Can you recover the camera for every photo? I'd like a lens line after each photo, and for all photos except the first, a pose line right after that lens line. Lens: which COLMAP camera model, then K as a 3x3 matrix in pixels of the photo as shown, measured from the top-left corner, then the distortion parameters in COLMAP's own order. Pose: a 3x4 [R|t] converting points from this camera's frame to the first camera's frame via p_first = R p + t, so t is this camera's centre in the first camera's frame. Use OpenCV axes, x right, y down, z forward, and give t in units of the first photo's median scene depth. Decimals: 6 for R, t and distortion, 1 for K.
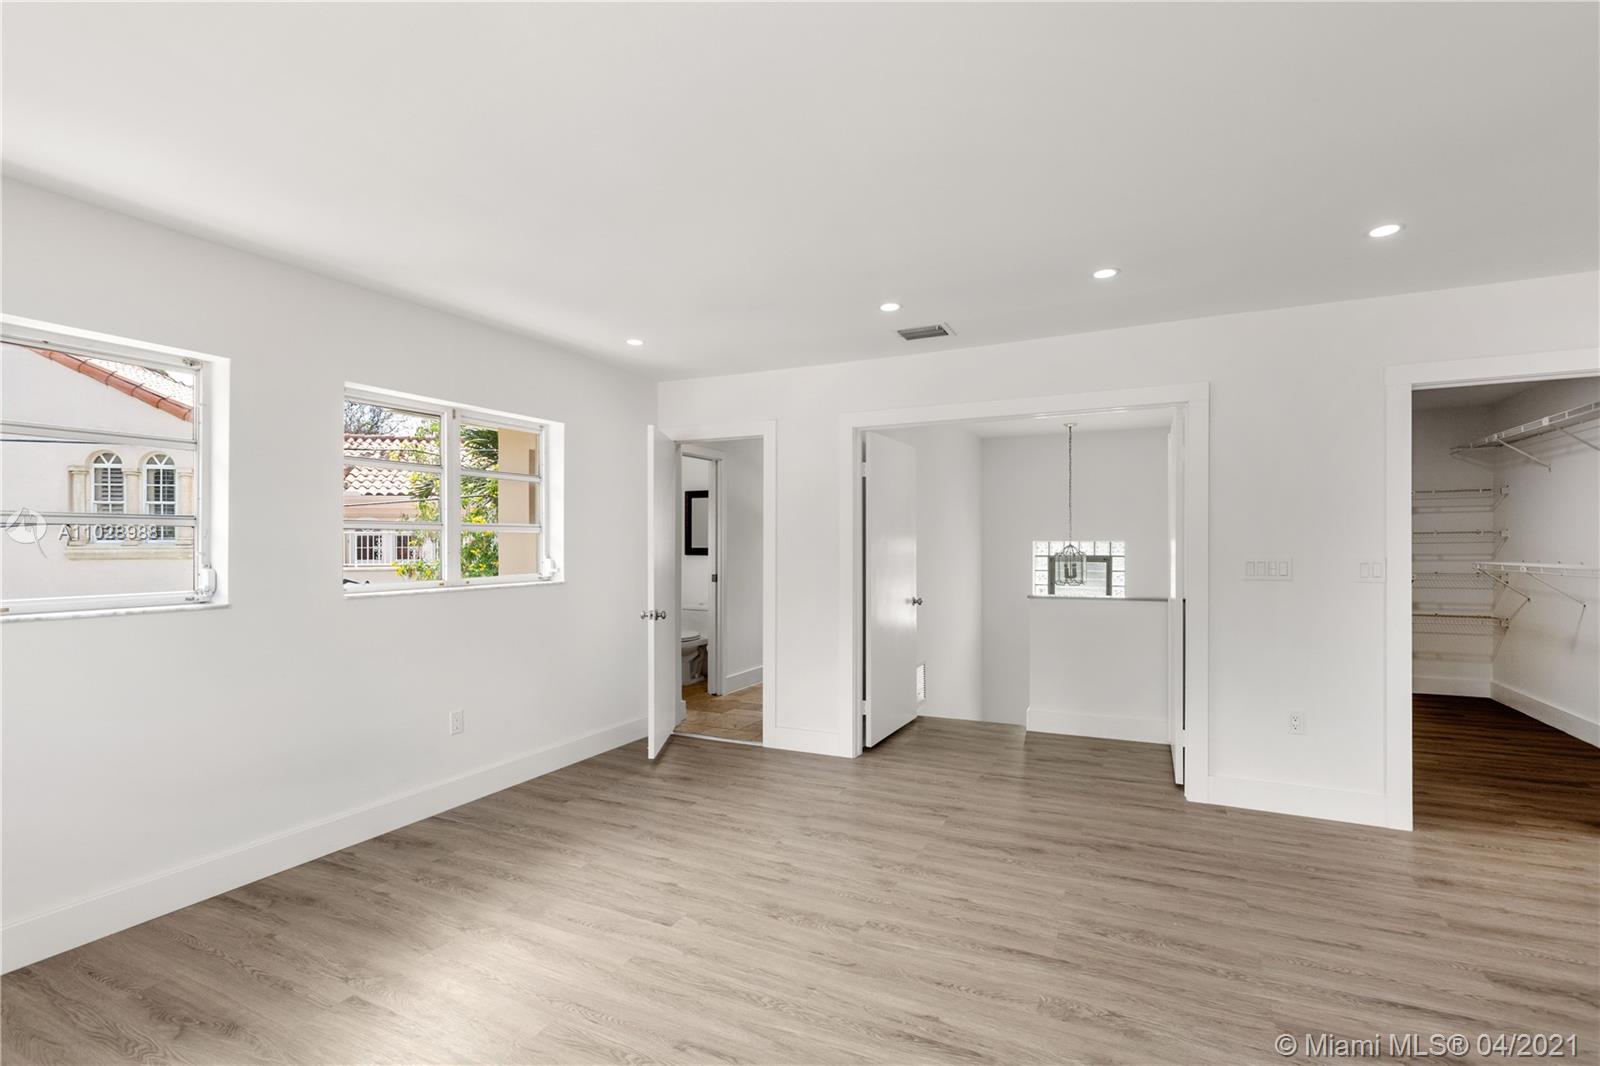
lens RADIAL K [[742.3, 0, 799.9], [0, 742.3, 548.5], [0, 0, 1]] dist [-0.000797, -0.000332]
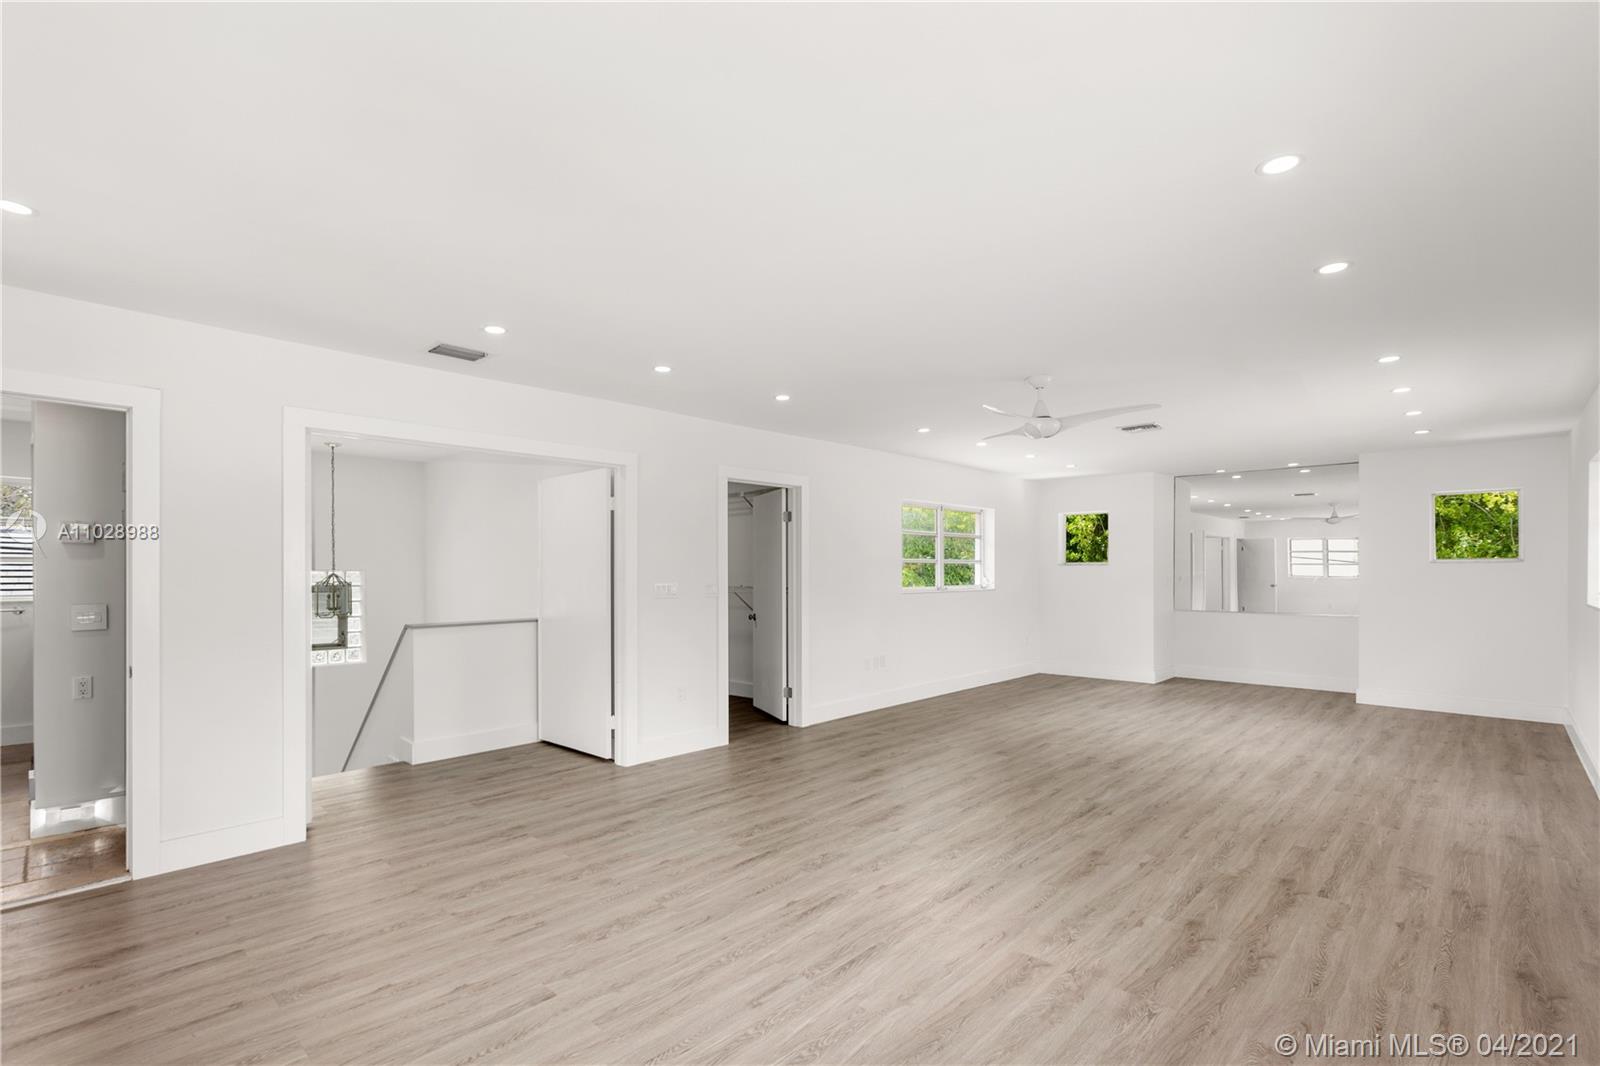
lens RADIAL K [[753.9, 0, 801.1], [0, 753.9, 562.7], [0, 0, 1]] dist [-0.000009, 0.000092]
pose [[0.286213, 0.015021, 0.958048, -0.764948], [0.006662, 0.999822, -0.017666, 0.002659], [-0.958143, 0.011439, 0.286062, 0.352749]]
